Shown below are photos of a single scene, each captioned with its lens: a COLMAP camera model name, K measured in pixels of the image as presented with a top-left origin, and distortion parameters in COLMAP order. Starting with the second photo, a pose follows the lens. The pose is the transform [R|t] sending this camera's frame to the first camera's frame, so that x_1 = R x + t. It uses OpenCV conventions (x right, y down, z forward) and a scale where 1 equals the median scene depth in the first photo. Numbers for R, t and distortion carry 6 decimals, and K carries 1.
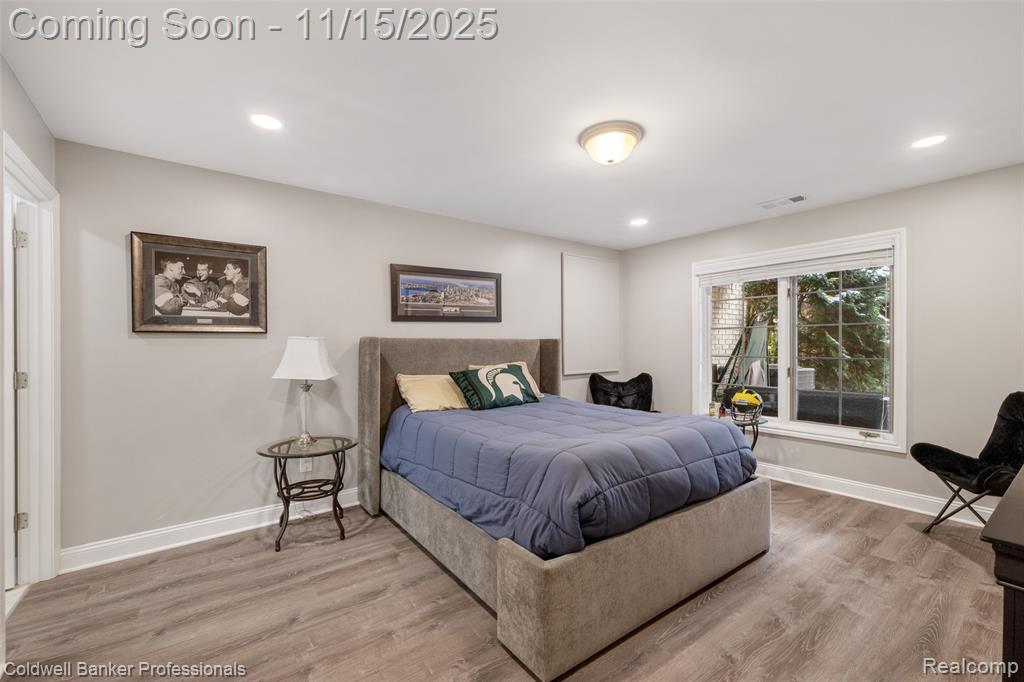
lens RADIAL K [[435.9, 0, 508.2], [0, 435.9, 343.2], [0, 0, 1]] dist [0.003853, 0.000062]
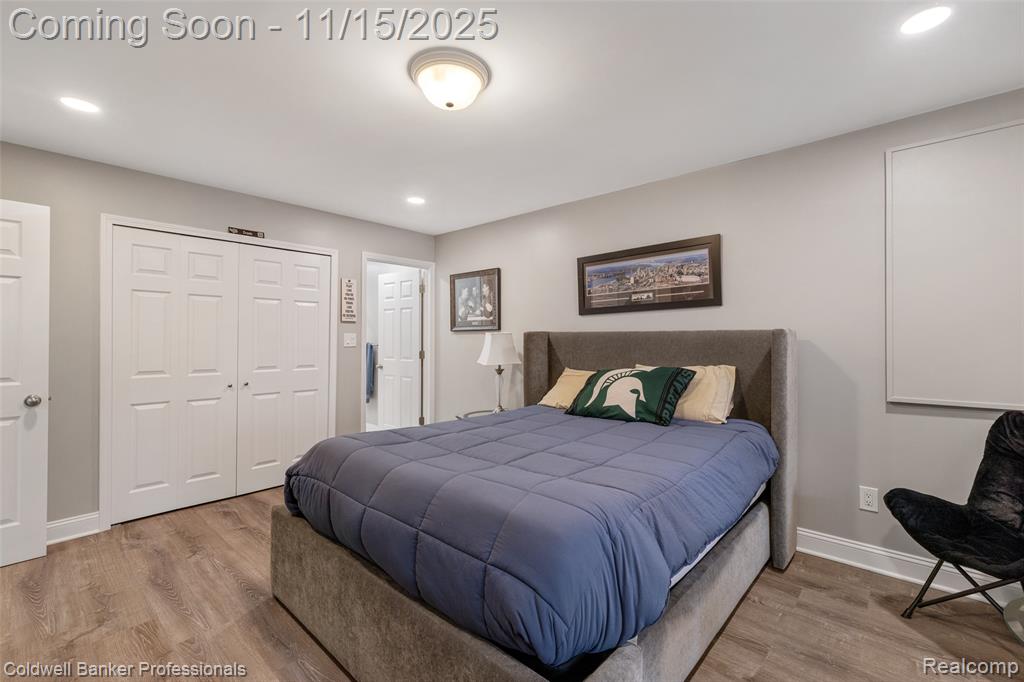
lens RADIAL K [[435.9, 0, 506.7], [0, 435.9, 341.0], [0, 0, 1]] dist [0.003853, 0.000062]
pose [[0.208450, 0.006554, -0.978011, 0.670819], [0.002559, 0.999970, 0.007246, 0.000919], [0.978030, -0.004013, 0.208427, 0.622519]]
